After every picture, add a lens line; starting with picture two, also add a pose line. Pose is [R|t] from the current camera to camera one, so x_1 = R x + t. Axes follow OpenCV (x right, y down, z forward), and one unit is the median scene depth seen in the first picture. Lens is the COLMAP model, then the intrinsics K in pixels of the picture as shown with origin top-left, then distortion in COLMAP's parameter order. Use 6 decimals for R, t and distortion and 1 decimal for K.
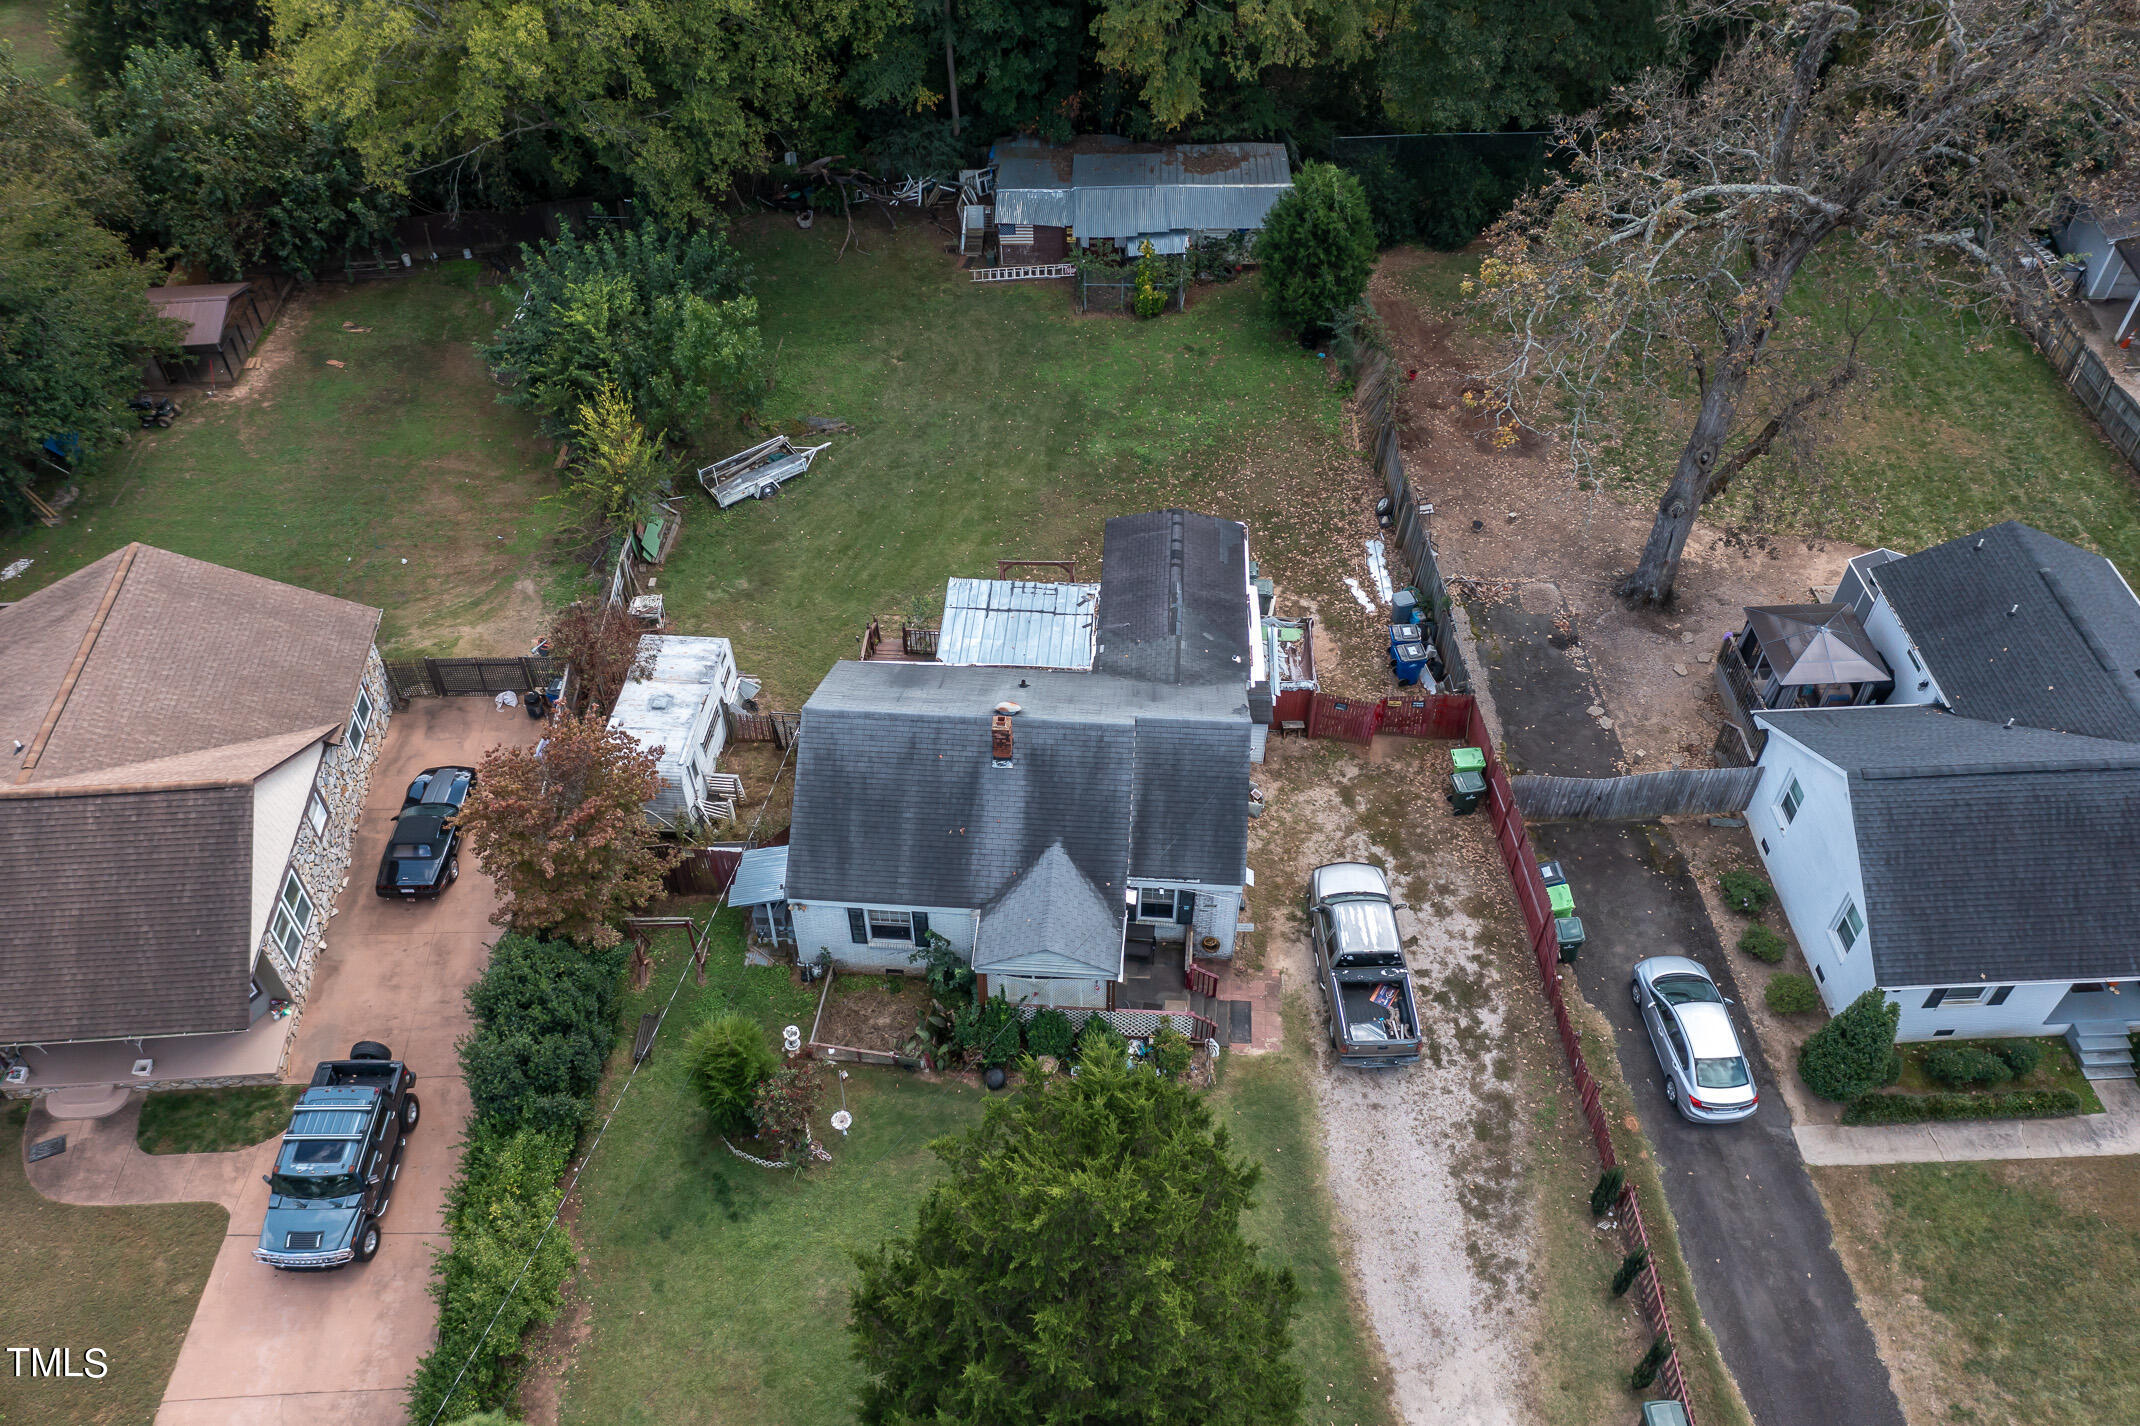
lens RADIAL K [[1681.6, 0, 1065.9], [0, 1681.6, 724.0], [0, 0, 1]] dist [-0.004142, 0.035468]
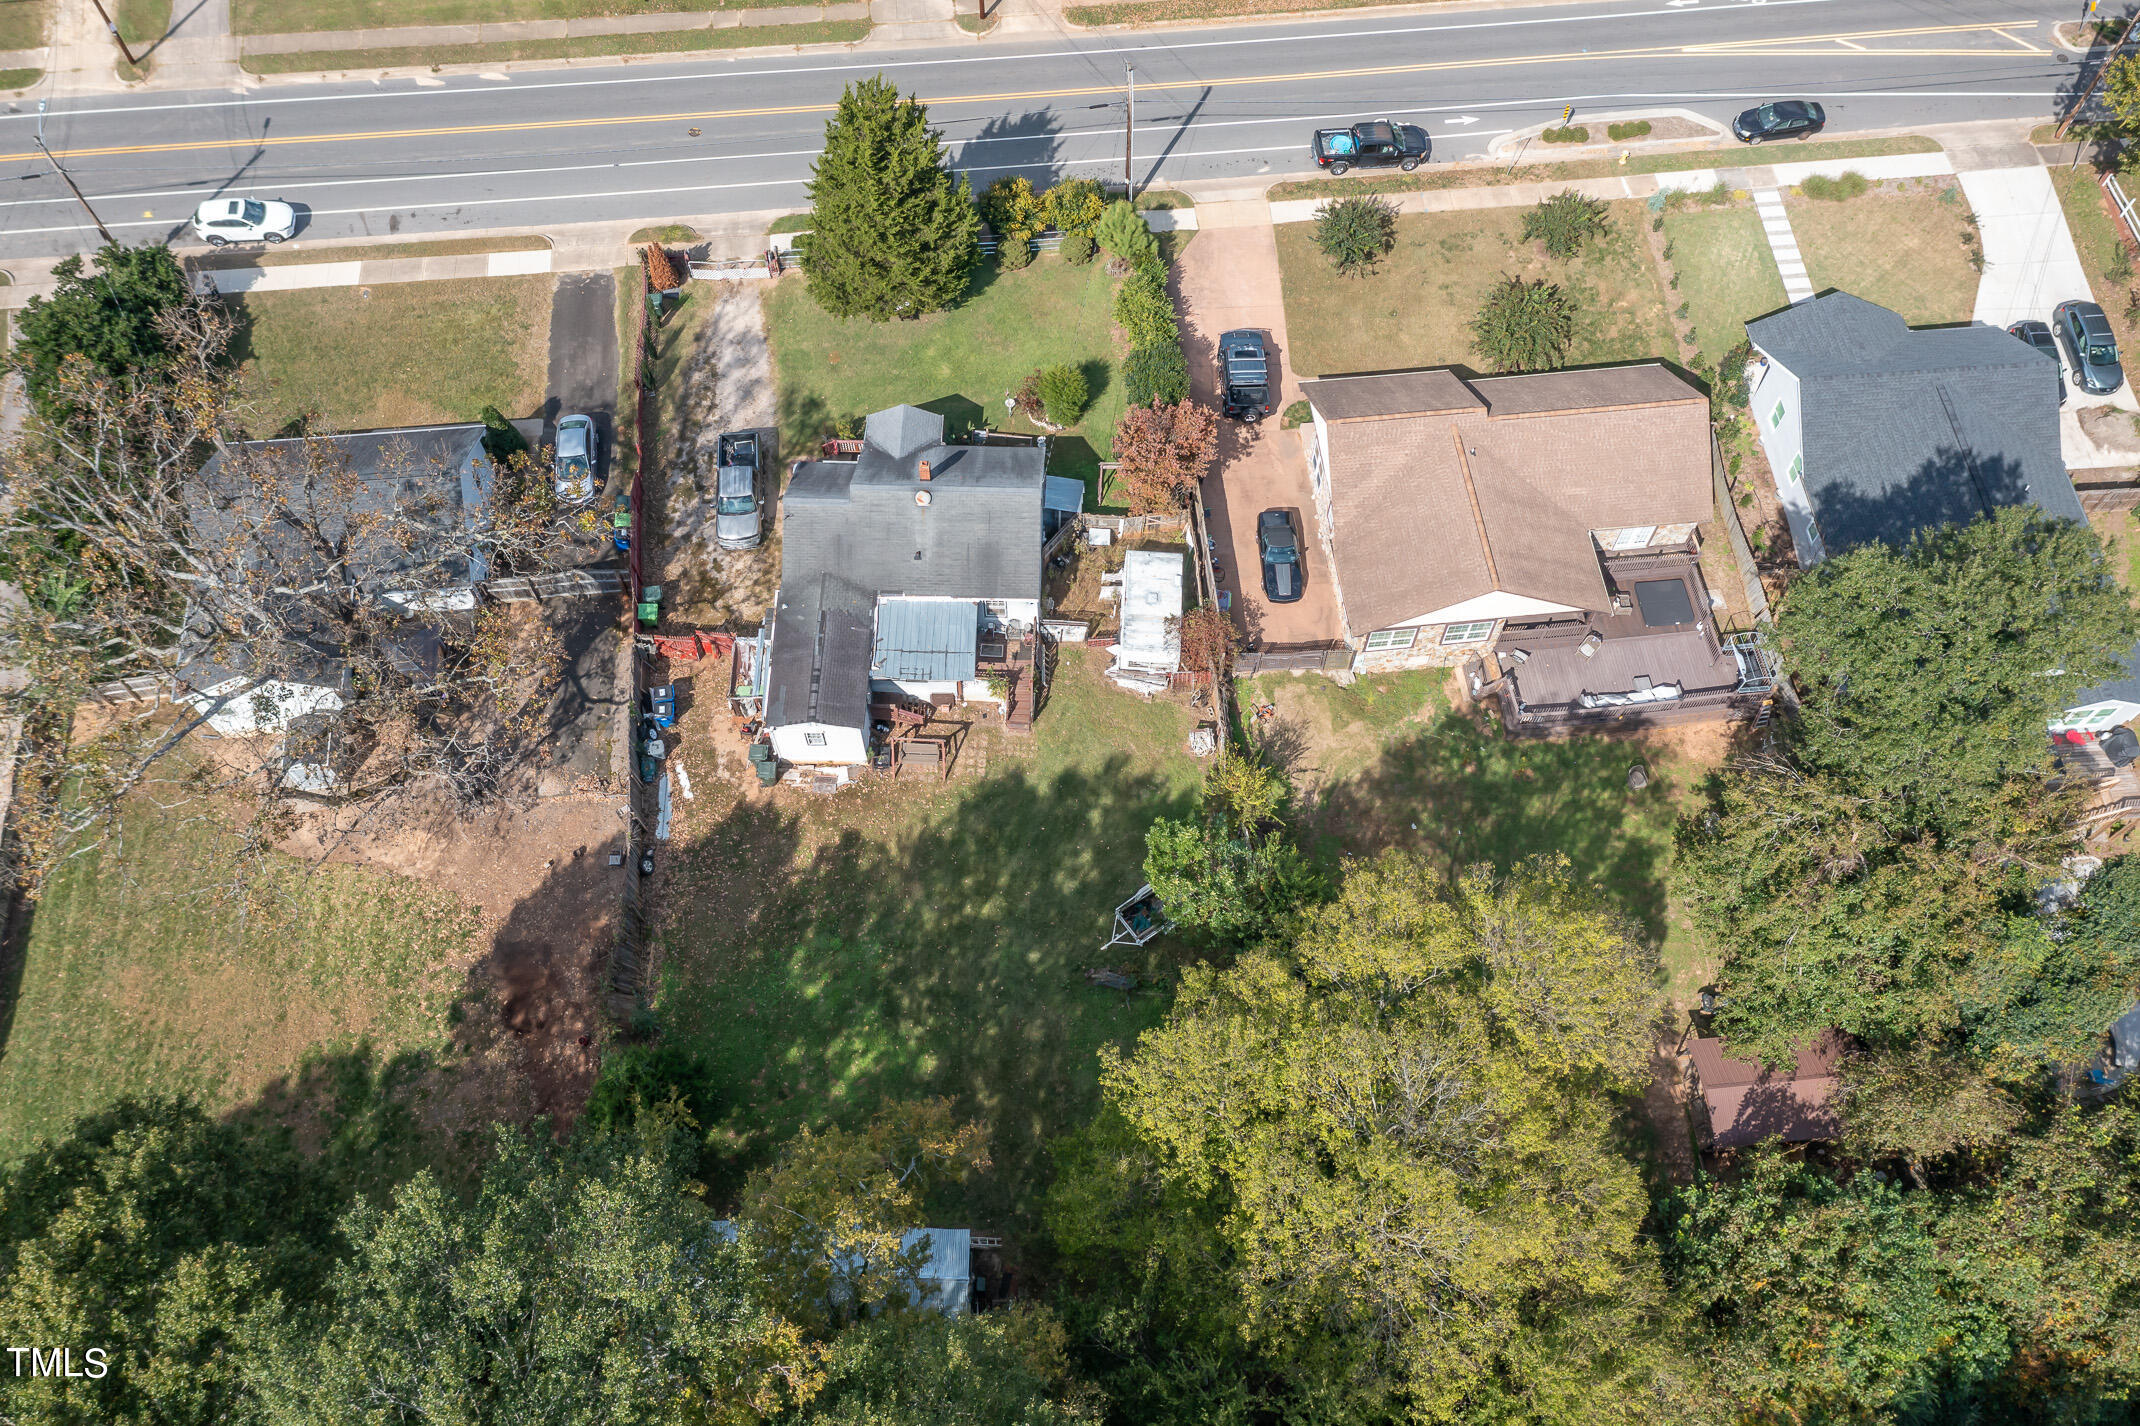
lens RADIAL K [[1681.6, 0, 1060.3], [0, 1681.6, 712.1], [0, 0, 1]] dist [-0.004142, 0.035468]
pose [[-0.999128, 0.038434, -0.016320, -0.128164], [-0.027848, -0.322140, 0.946282, -1.603122], [0.031112, 0.945912, 0.322929, 0.610767]]
